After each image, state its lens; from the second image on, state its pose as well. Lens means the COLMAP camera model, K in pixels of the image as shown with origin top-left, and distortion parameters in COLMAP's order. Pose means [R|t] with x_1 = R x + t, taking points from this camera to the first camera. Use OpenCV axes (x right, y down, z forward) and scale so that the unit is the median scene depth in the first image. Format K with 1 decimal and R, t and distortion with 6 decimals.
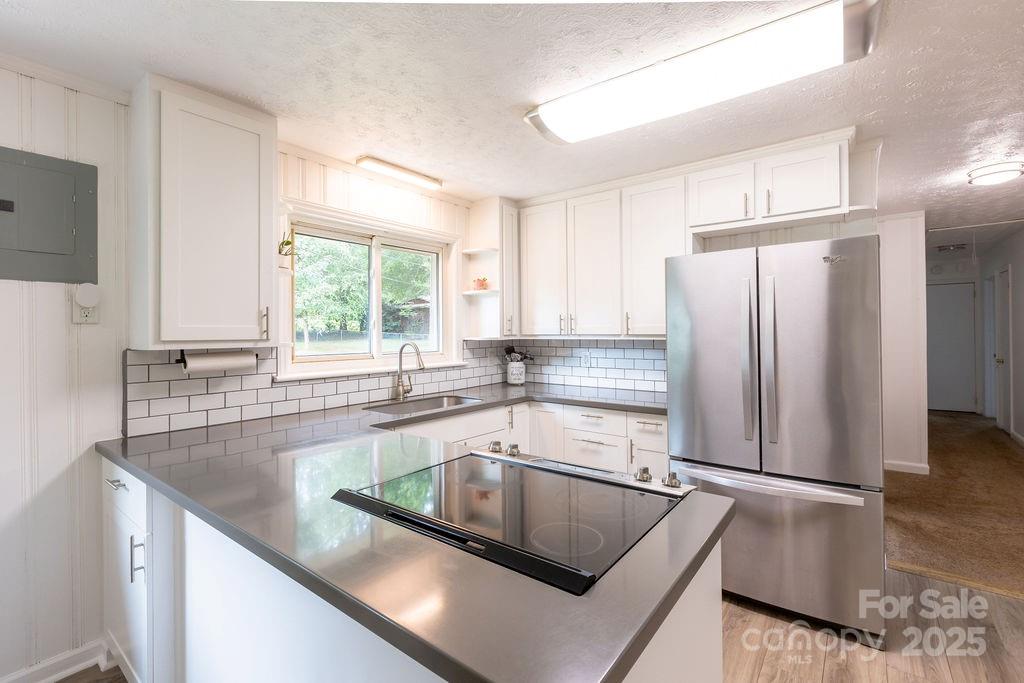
lens RADIAL K [[456.3, 0, 511.8], [0, 456.3, 334.1], [0, 0, 1]] dist [-0.001963, 0.000055]
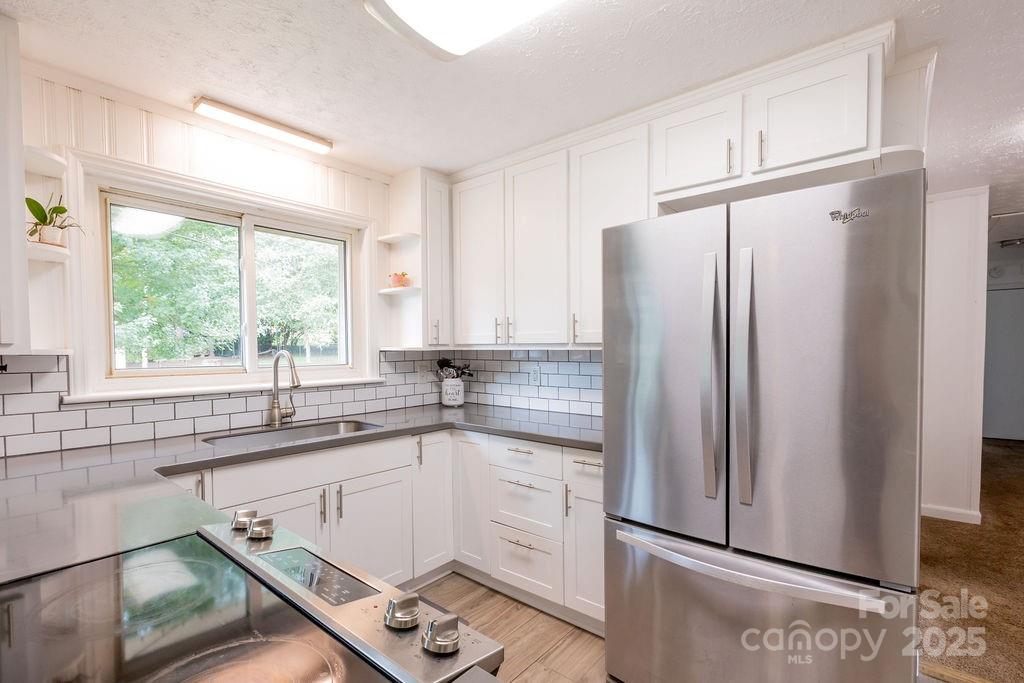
lens RADIAL K [[468.3, 0, 506.6], [0, 468.3, 364.7], [0, 0, 1]] dist [0.001727, -0.000427]
pose [[0.998796, 0.004780, -0.048821, 0.176252], [-0.003236, 0.999494, 0.031655, 0.012564], [0.048947, -0.031459, 0.998306, 0.215395]]
